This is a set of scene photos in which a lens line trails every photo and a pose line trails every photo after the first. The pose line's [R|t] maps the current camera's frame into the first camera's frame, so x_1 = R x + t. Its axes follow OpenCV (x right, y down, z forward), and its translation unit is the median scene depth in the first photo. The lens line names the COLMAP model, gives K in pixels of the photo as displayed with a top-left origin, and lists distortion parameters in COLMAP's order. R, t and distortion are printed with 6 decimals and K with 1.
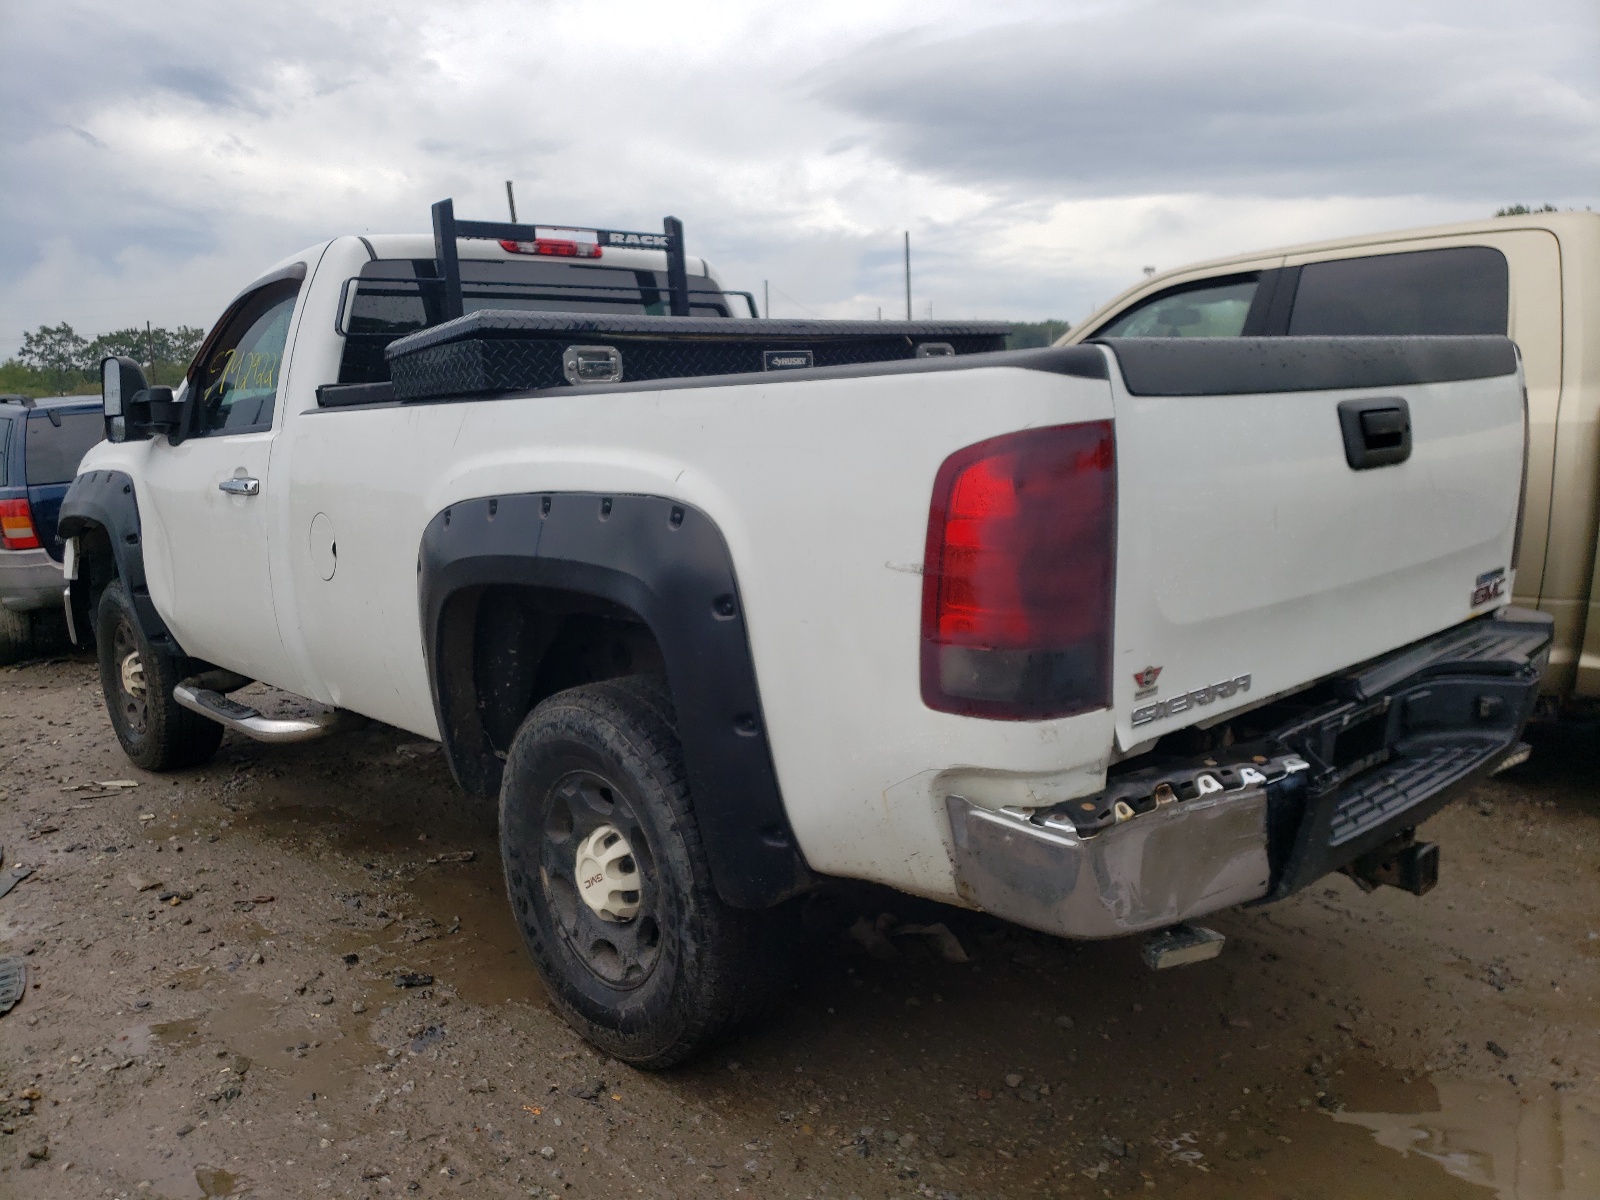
lens RADIAL K [[1244.3, 0, 780.4], [0, 1244.3, 600.3], [0, 0, 1]] dist [0.109278, -0.279747]
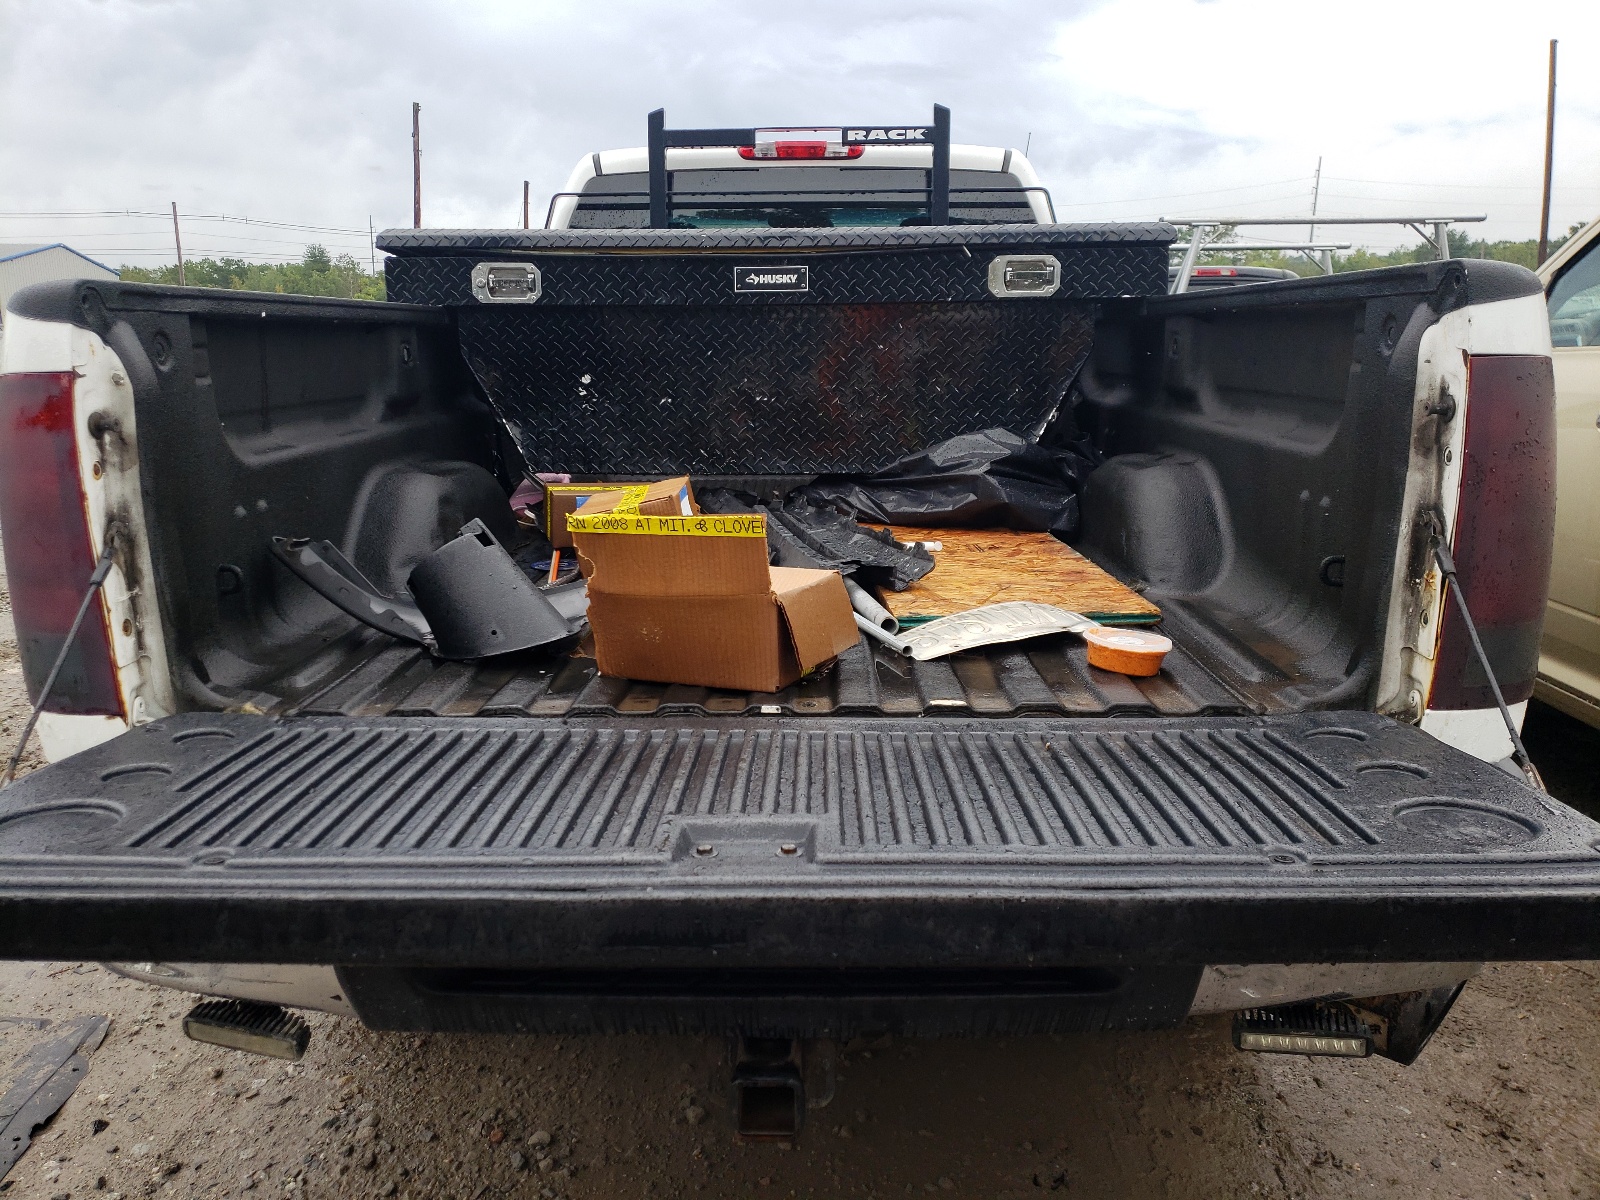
lens RADIAL K [[1244.3, 0, 780.4], [0, 1244.3, 600.3], [0, 0, 1]] dist [0.109278, -0.279747]
pose [[0.704067, 0.186999, -0.685071, 0.562813], [-0.133593, 0.982360, 0.130850, -0.077796], [0.697455, -0.000606, 0.716629, 0.343854]]
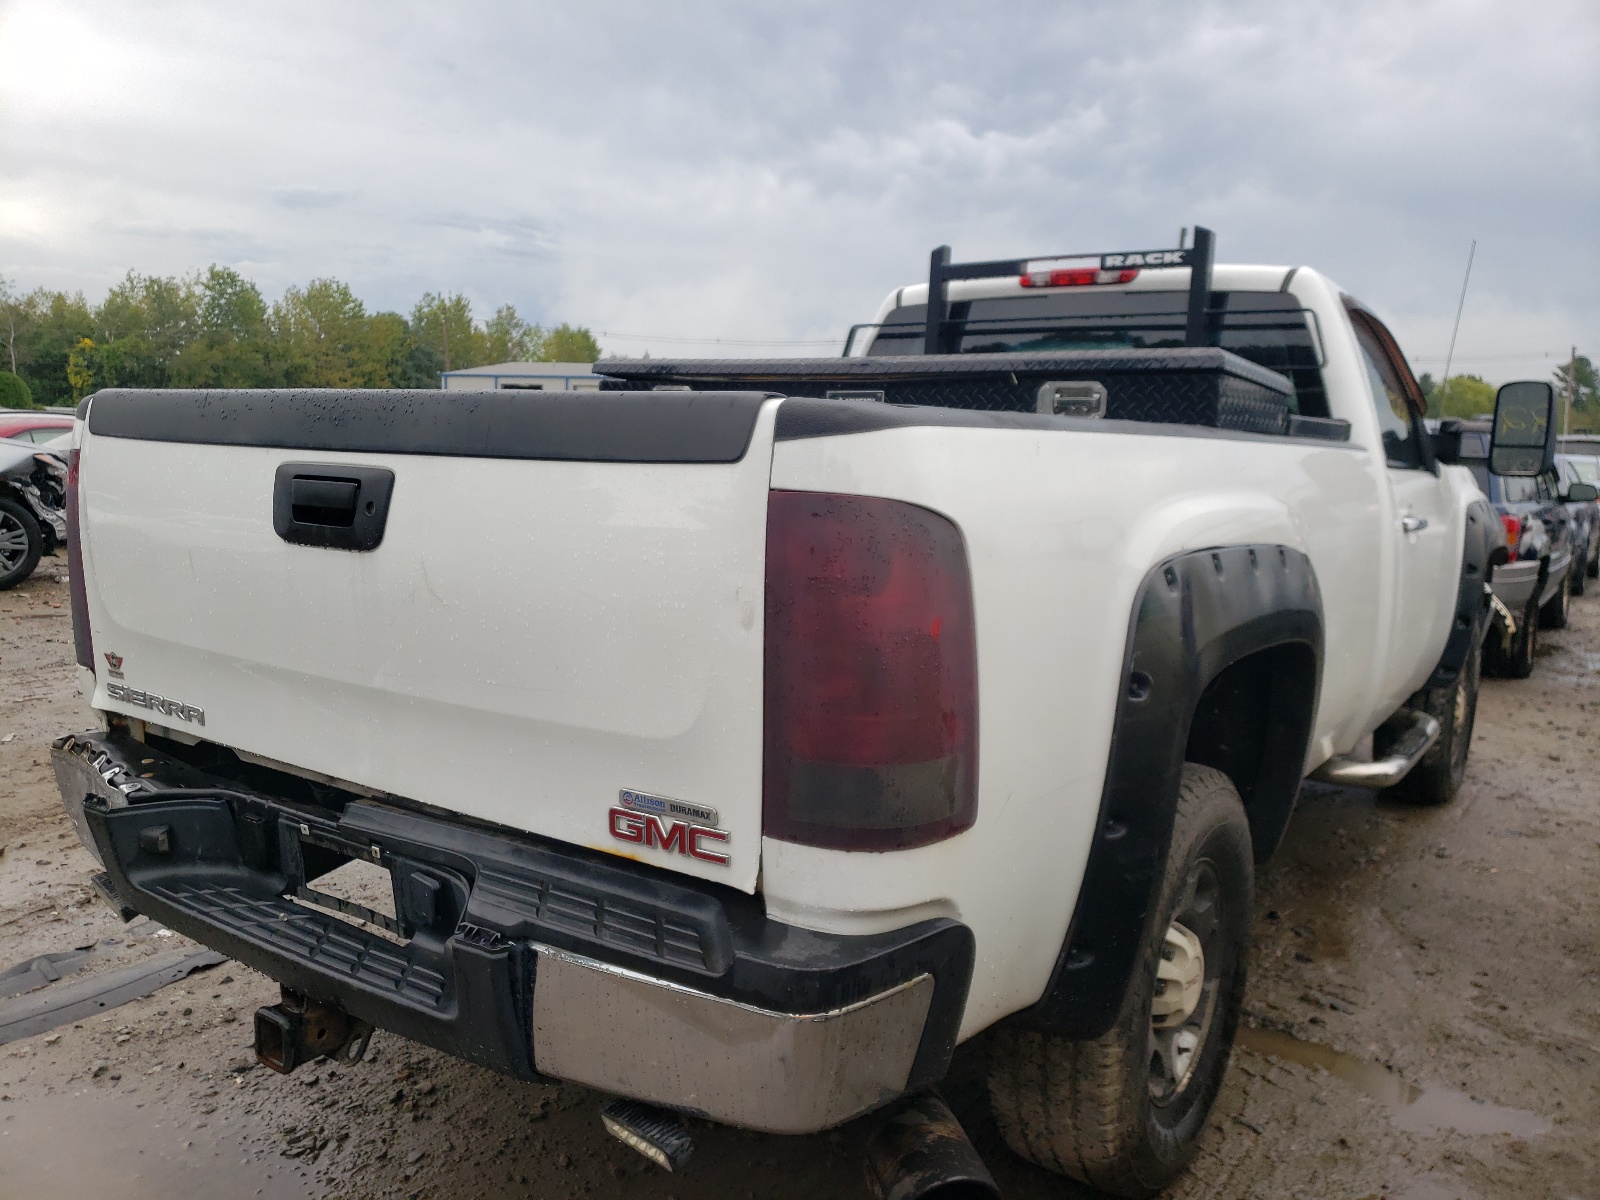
lens RADIAL K [[1244.3, 0, 780.4], [0, 1244.3, 600.3], [0, 0, 1]] dist [0.109278, -0.279747]
pose [[0.215097, 0.173658, -0.961029, 0.792068], [-0.186810, 0.973208, 0.134047, -0.140631], [0.958559, 0.150697, 0.241775, 0.646170]]
